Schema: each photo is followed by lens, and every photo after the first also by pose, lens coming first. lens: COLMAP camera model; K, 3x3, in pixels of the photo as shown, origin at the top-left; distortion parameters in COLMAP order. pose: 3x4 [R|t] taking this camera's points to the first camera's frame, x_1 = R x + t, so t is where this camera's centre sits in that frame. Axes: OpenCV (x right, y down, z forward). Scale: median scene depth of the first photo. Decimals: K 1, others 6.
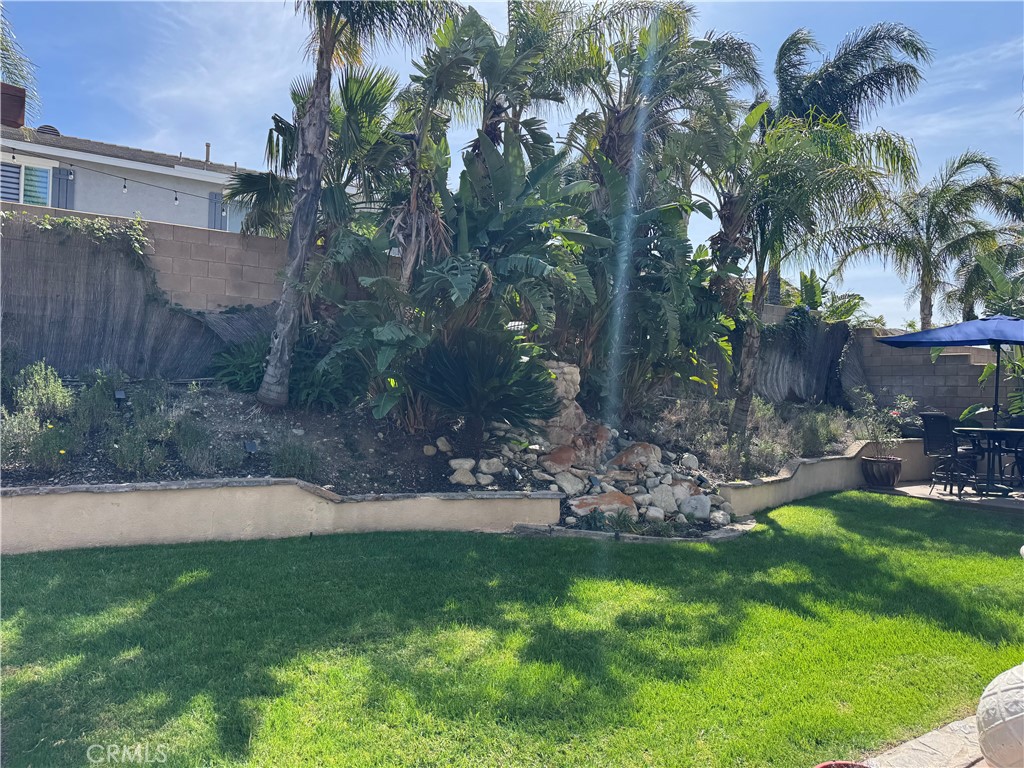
lens RADIAL K [[719.4, 0, 513.7], [0, 719.4, 384.3], [0, 0, 1]] dist [0.040788, -0.039986]
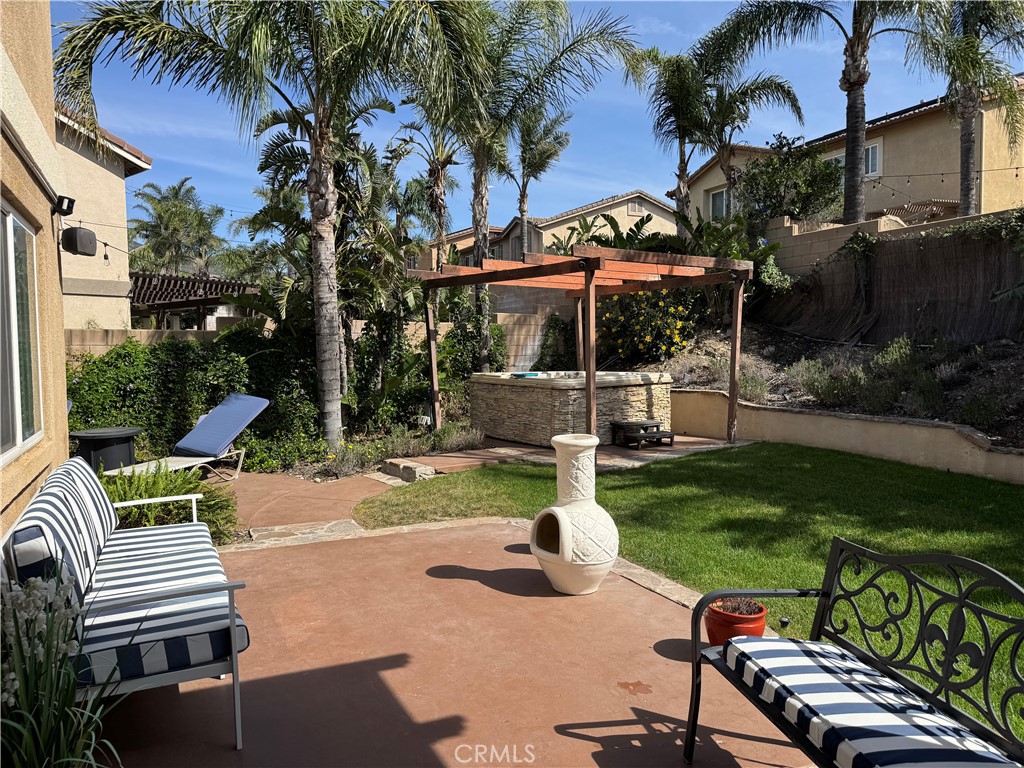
lens RADIAL K [[719.4, 0, 520.3], [0, 719.4, 394.1], [0, 0, 1]] dist [0.040788, -0.039986]
pose [[-0.125904, 0.033556, -0.991475, 0.979018], [0.020733, 0.999298, 0.031188, 0.027672], [0.991826, -0.016630, -0.126512, 0.437511]]
